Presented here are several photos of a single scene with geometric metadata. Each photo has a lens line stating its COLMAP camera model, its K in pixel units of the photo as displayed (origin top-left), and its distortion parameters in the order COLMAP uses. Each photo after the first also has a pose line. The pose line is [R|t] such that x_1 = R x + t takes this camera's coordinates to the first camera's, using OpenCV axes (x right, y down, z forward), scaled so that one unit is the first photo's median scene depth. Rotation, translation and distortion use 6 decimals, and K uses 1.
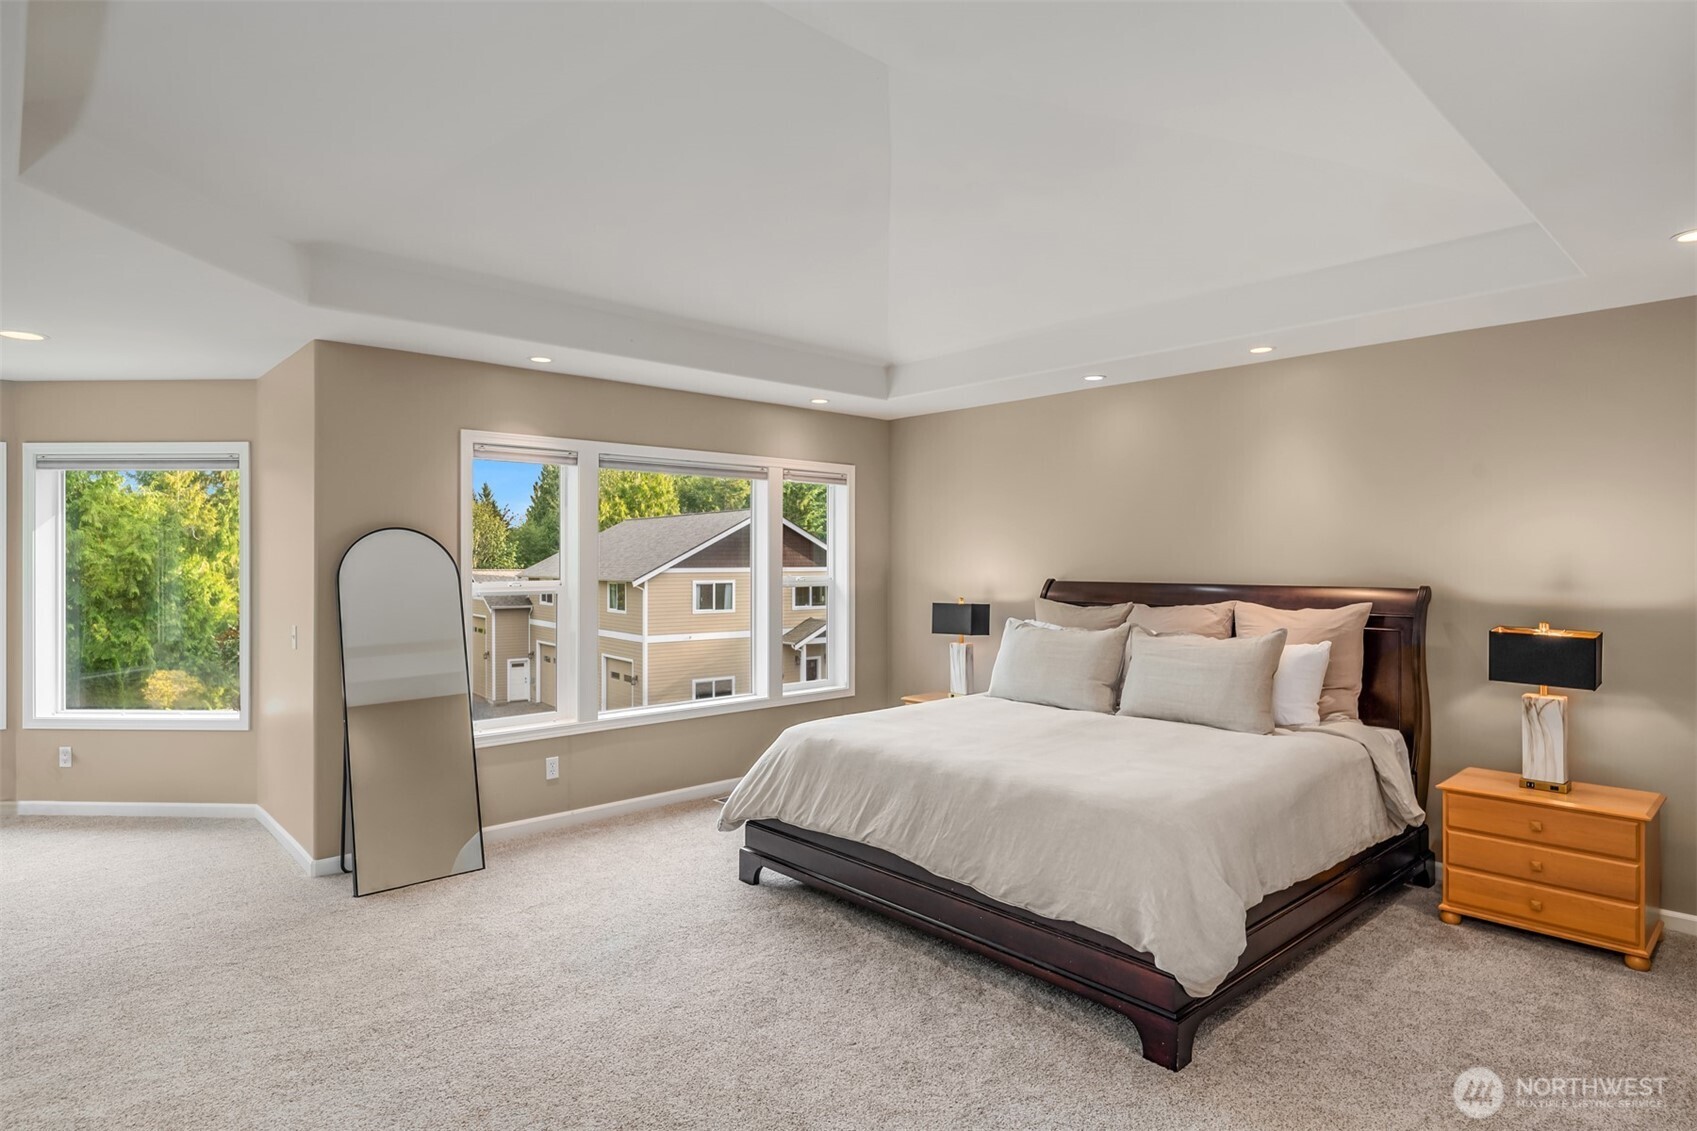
lens RADIAL K [[922.4, 0, 847.0], [0, 922.4, 560.0], [0, 0, 1]] dist [-0.007762, -0.002341]
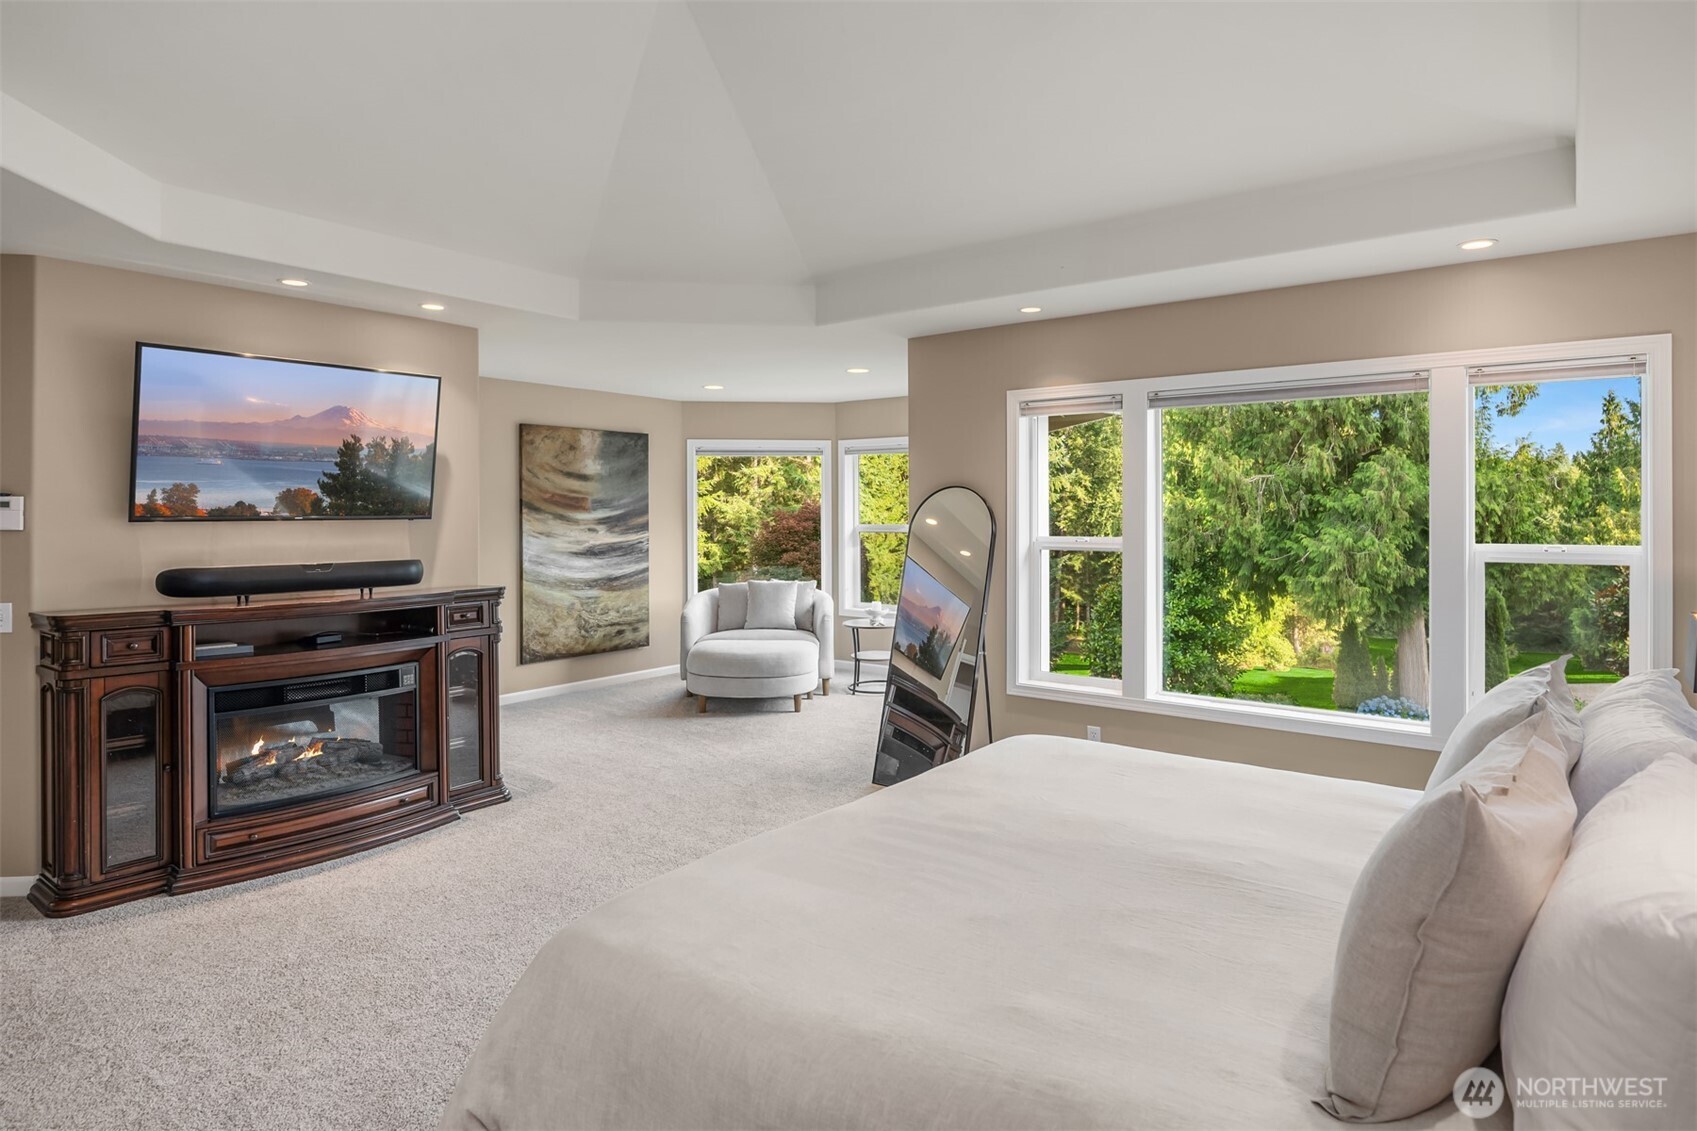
lens RADIAL K [[922.4, 0, 849.4], [0, 922.4, 510.4], [0, 0, 1]] dist [-0.007762, -0.002341]
pose [[0.176100, 0.000836, -0.984372, 0.594056], [-0.000398, 1.000000, 0.000778, -0.006293], [0.984372, 0.000254, 0.176100, 0.639178]]
